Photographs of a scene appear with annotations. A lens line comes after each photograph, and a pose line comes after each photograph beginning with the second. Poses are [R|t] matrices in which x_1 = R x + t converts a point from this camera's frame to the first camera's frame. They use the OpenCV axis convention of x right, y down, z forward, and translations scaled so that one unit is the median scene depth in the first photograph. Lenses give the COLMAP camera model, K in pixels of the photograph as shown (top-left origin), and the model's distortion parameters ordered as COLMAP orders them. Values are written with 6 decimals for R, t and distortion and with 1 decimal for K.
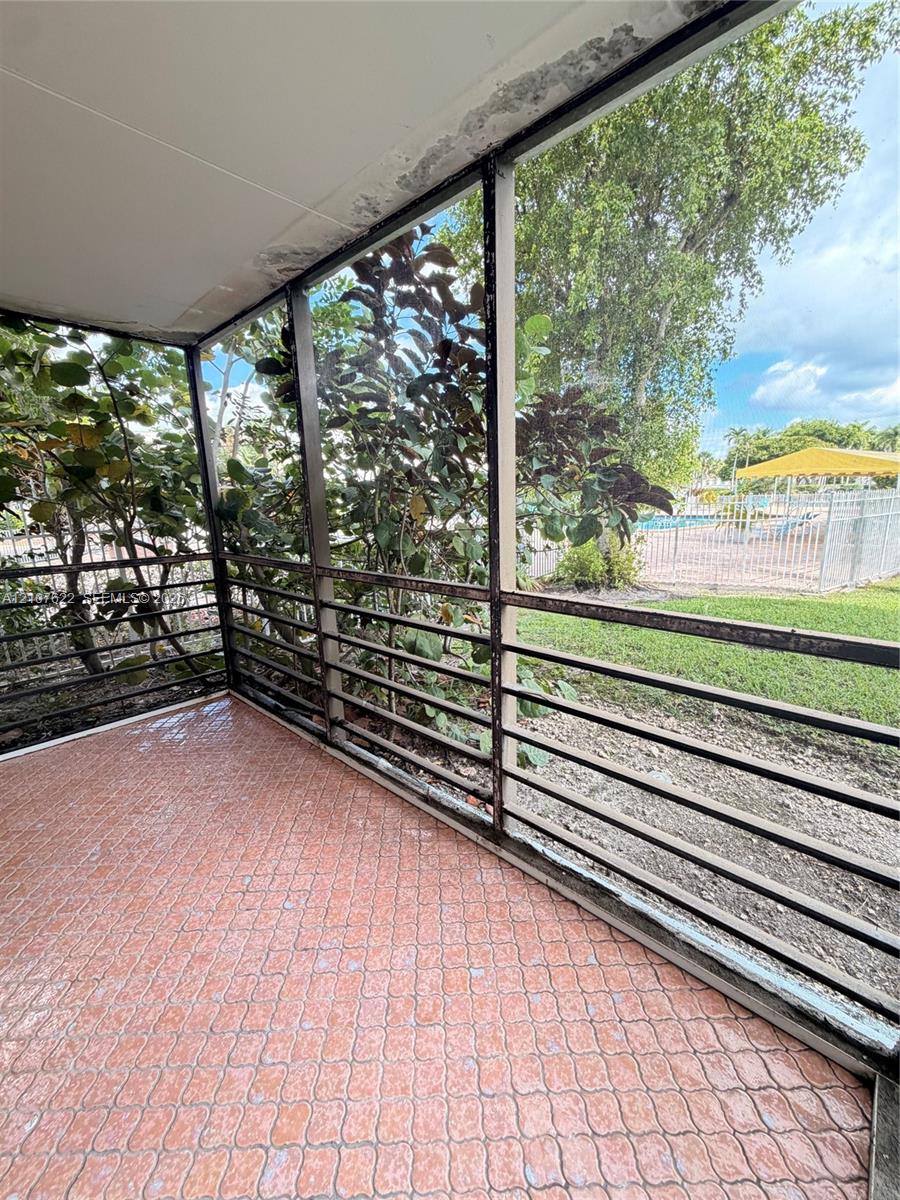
lens RADIAL K [[478.7, 0, 449.8], [0, 478.7, 596.8], [0, 0, 1]] dist [-0.000878, 0.000253]
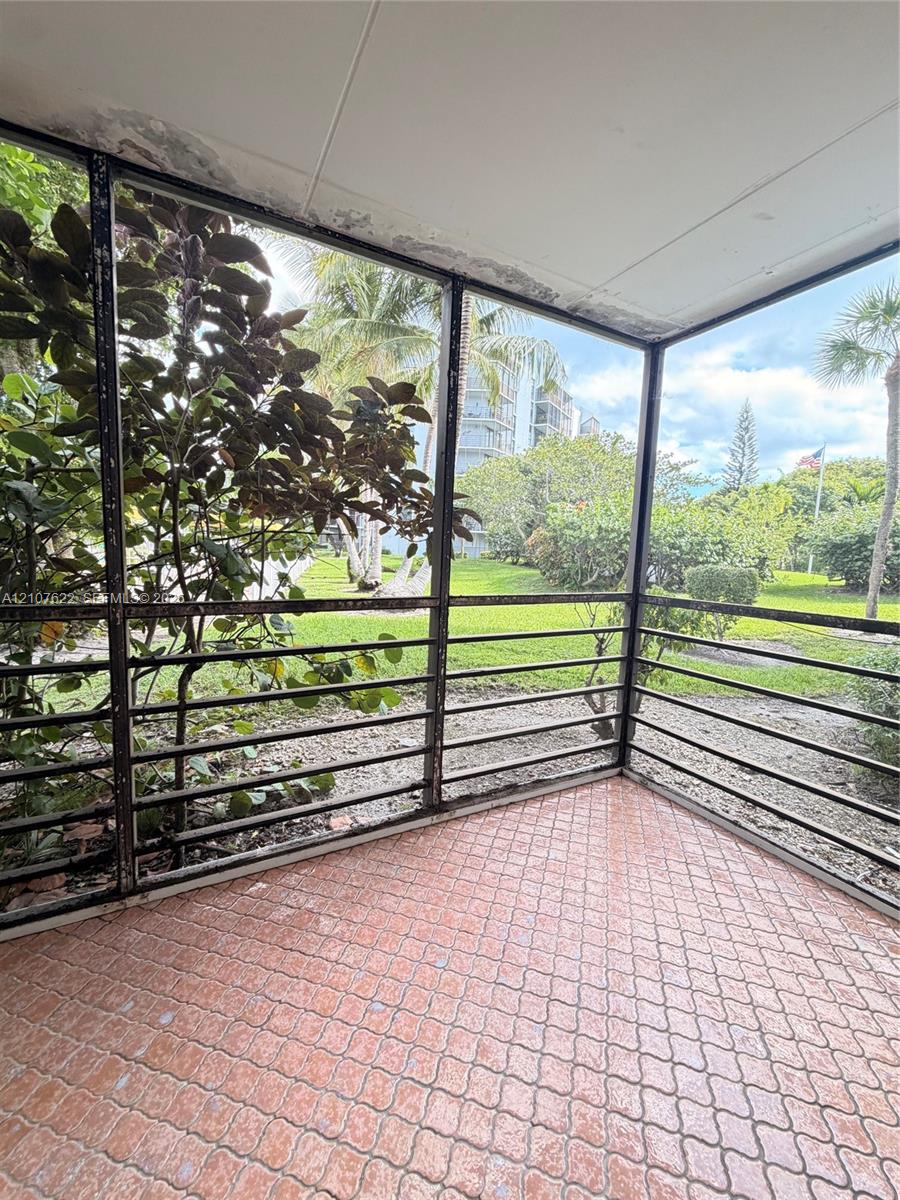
lens RADIAL K [[478.7, 0, 449.8], [0, 478.7, 596.8], [0, 0, 1]] dist [-0.000878, 0.000253]
pose [[0.317515, -0.062077, 0.946219, -1.068824], [0.146584, 0.989074, 0.015700, -0.030046], [-0.936855, 0.133716, 0.323145, 0.583366]]
